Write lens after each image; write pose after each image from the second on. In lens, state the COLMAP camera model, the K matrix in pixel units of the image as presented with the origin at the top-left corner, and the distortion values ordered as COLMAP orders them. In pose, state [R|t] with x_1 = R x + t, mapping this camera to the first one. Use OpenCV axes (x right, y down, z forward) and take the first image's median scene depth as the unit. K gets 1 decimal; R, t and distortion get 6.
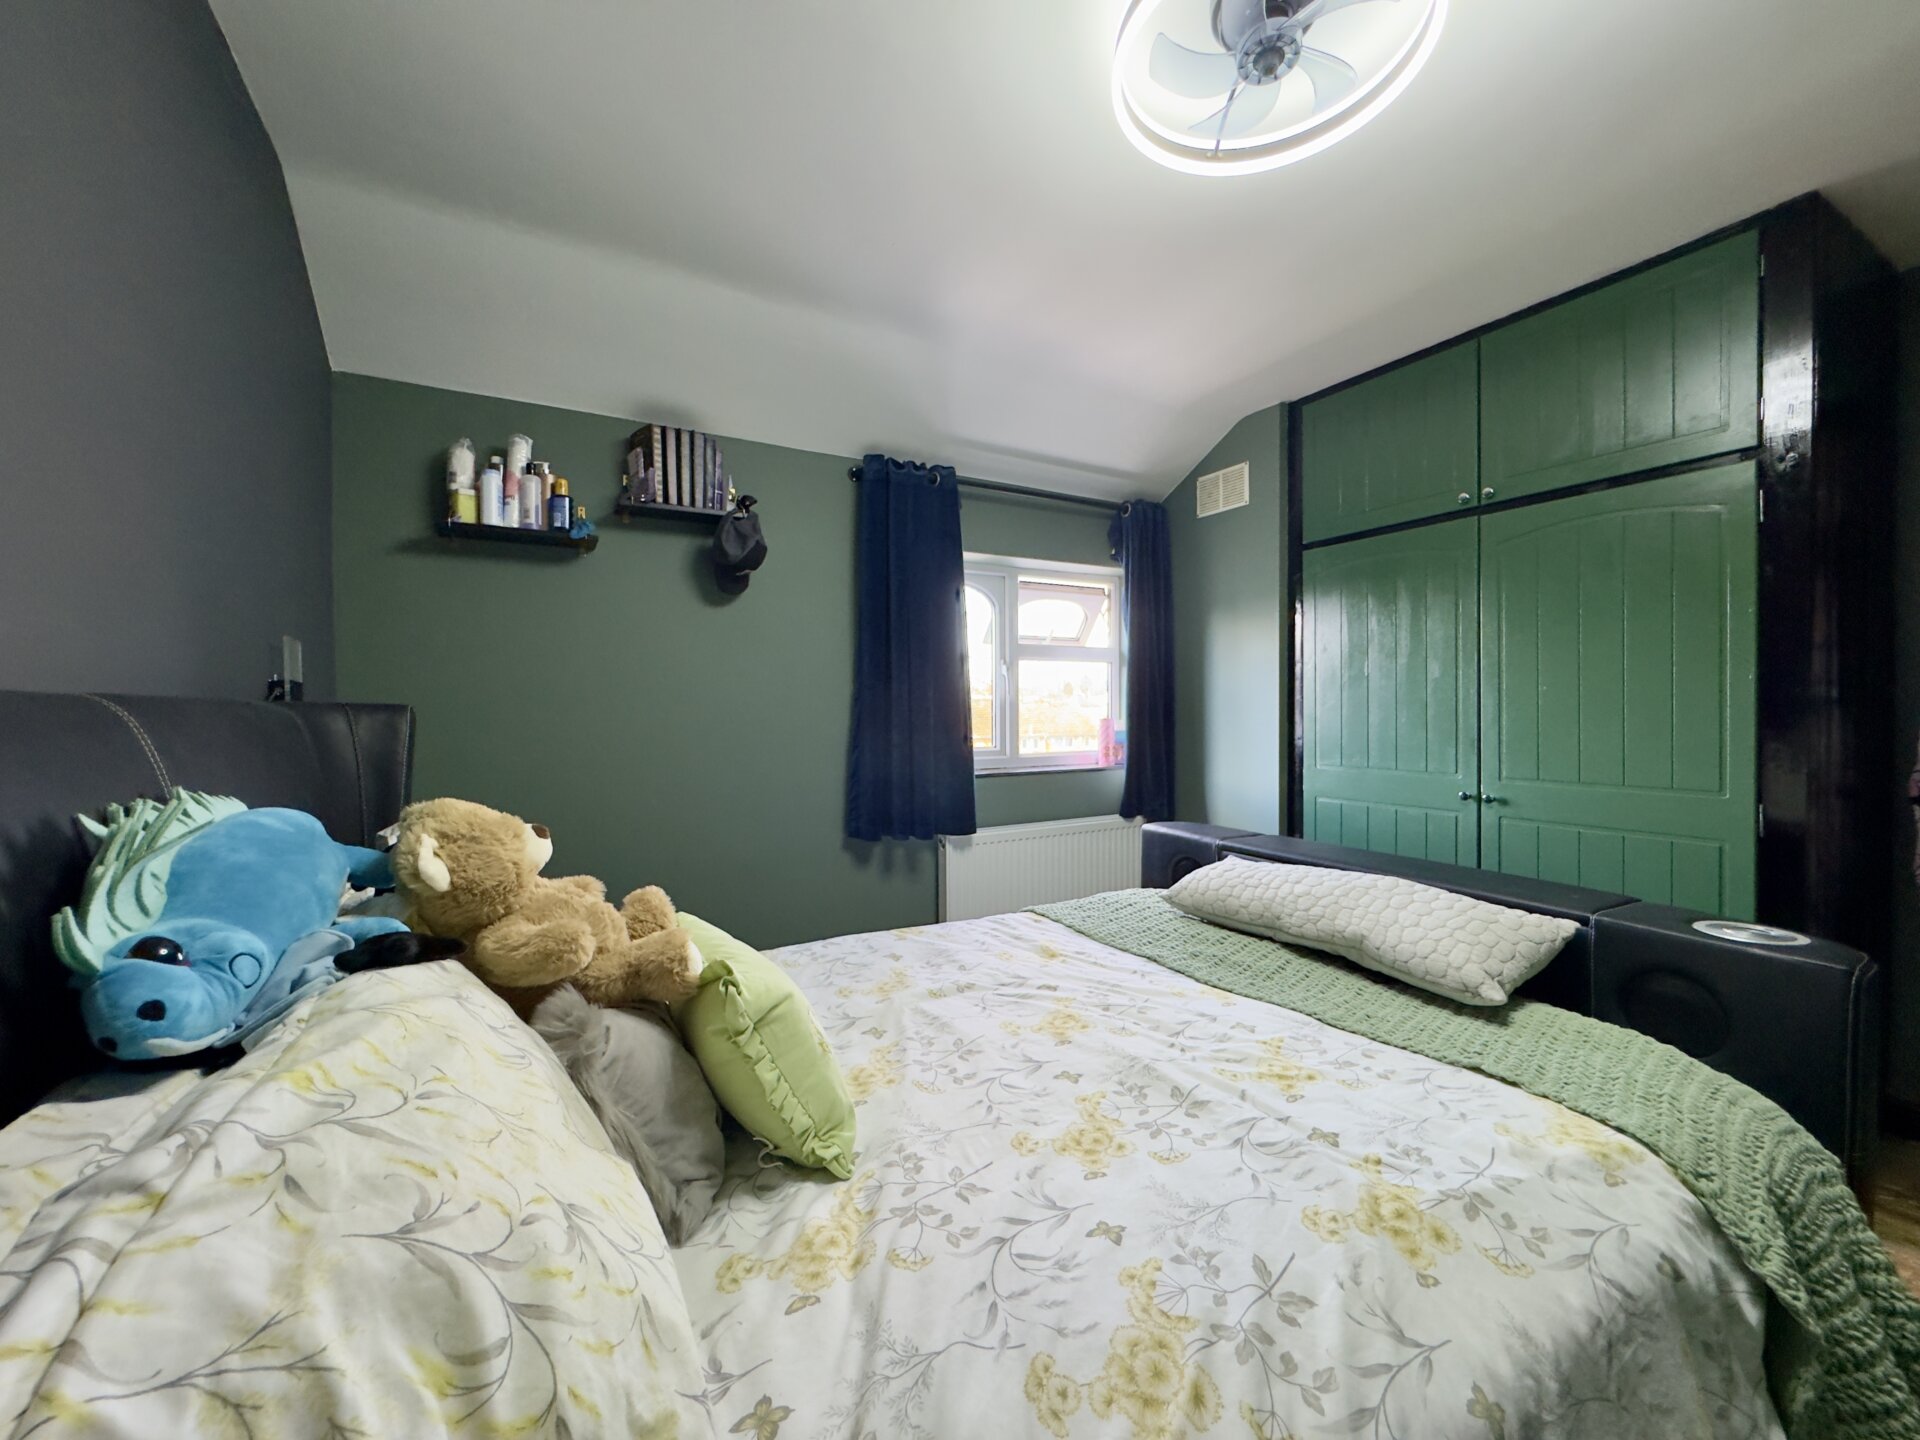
lens RADIAL K [[768.0, 0, 959.5], [0, 768.0, 708.3], [0, 0, 1]] dist [-0.001027, -0.000396]
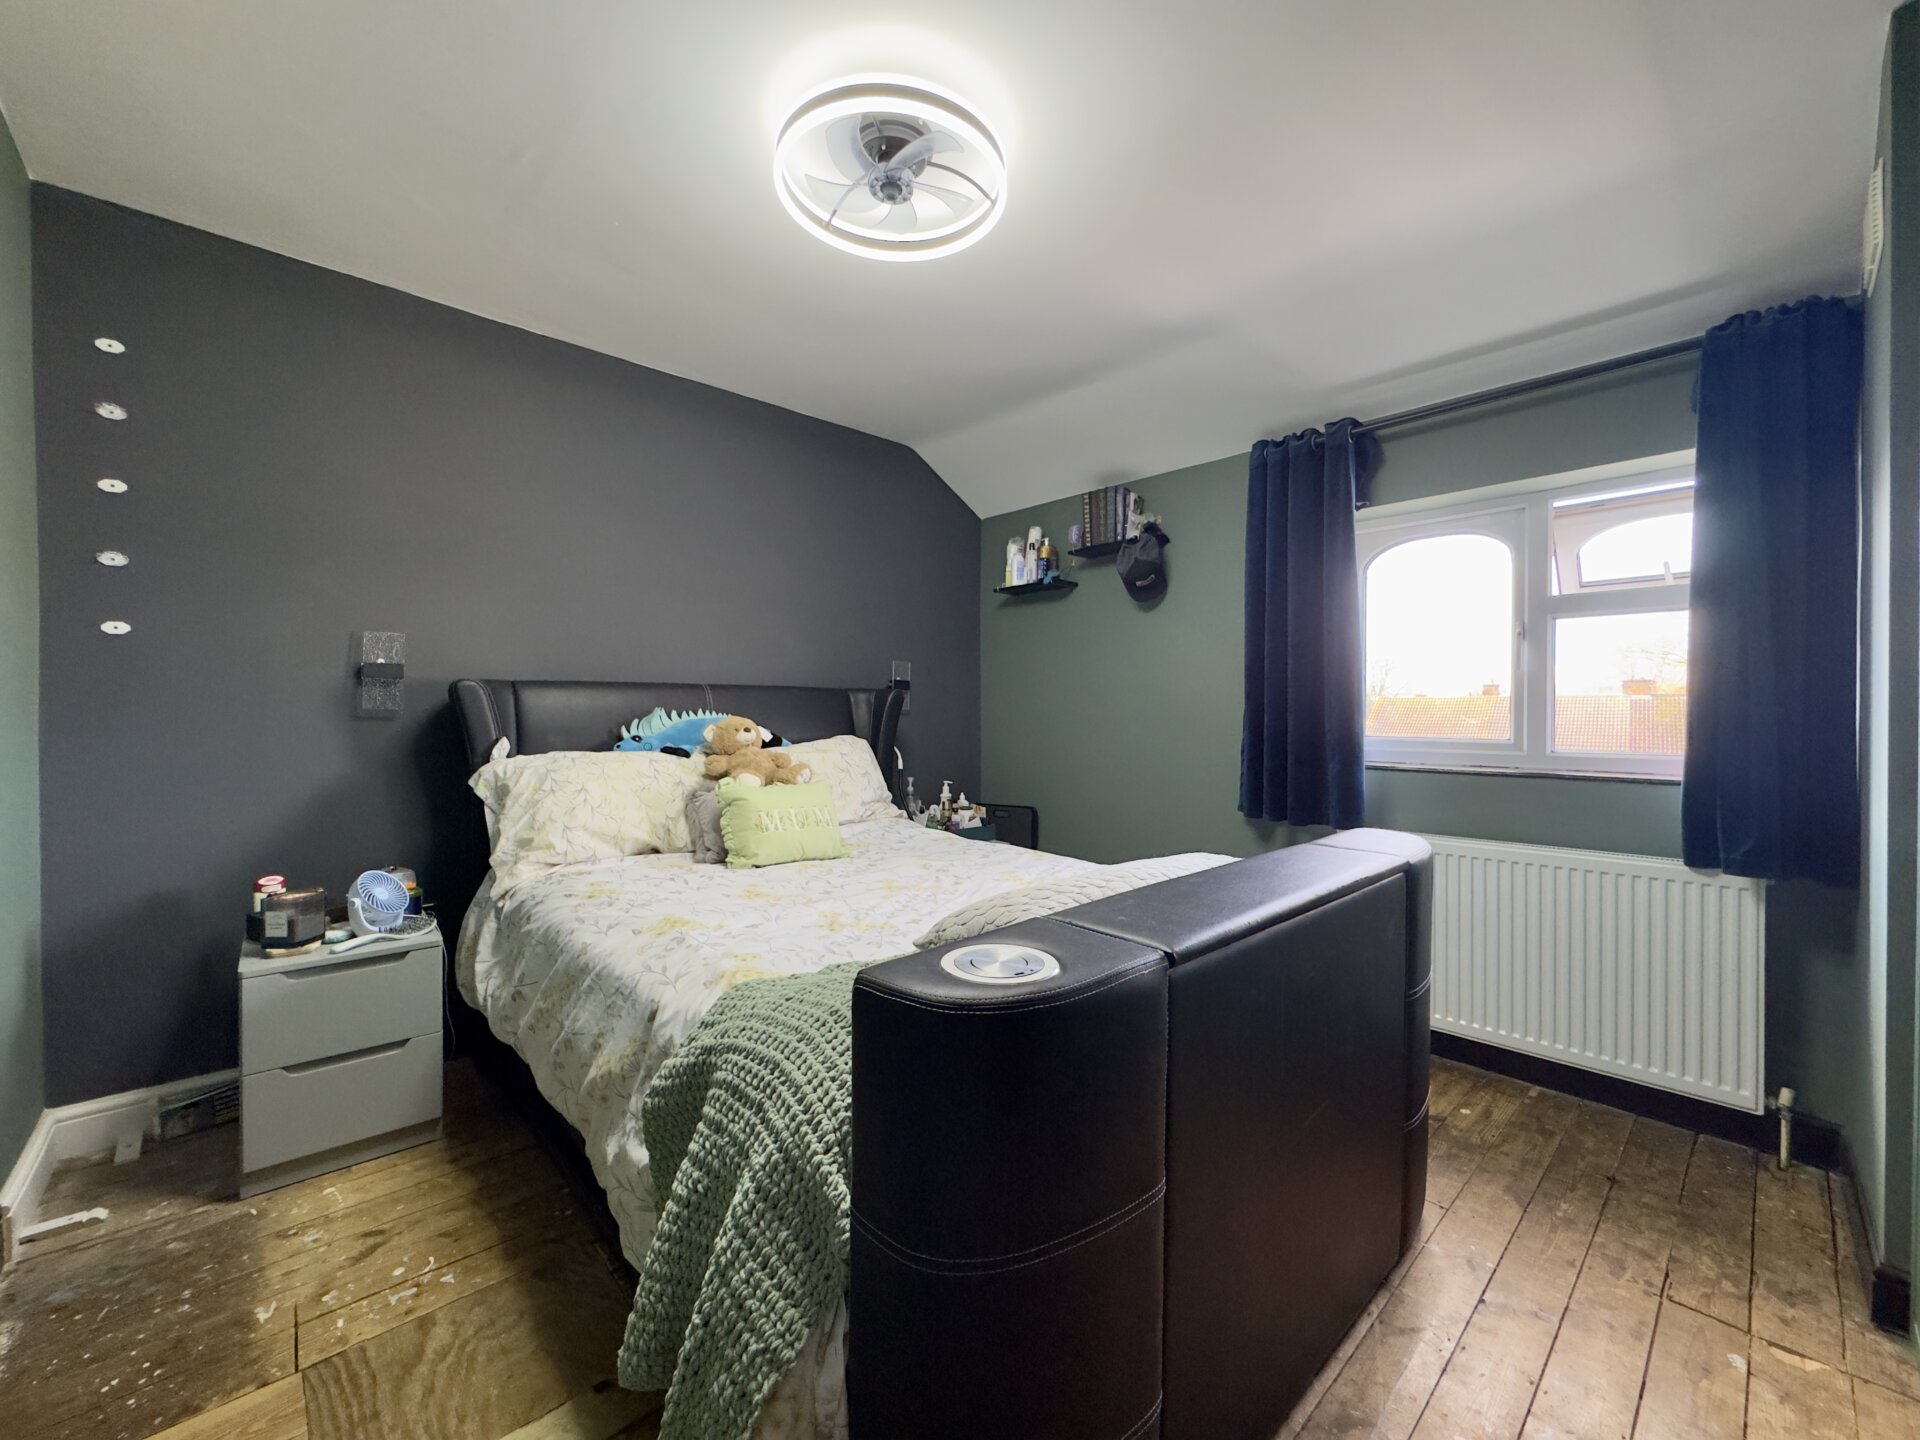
lens RADIAL K [[768.0, 0, 961.4], [0, 768.0, 716.9], [0, 0, 1]] dist [-0.001027, -0.000396]
pose [[0.241126, 0.010887, -0.970433, 0.789018], [-0.006181, 0.999934, 0.009682, 0.028739], [0.970474, 0.003664, 0.241177, 0.368753]]
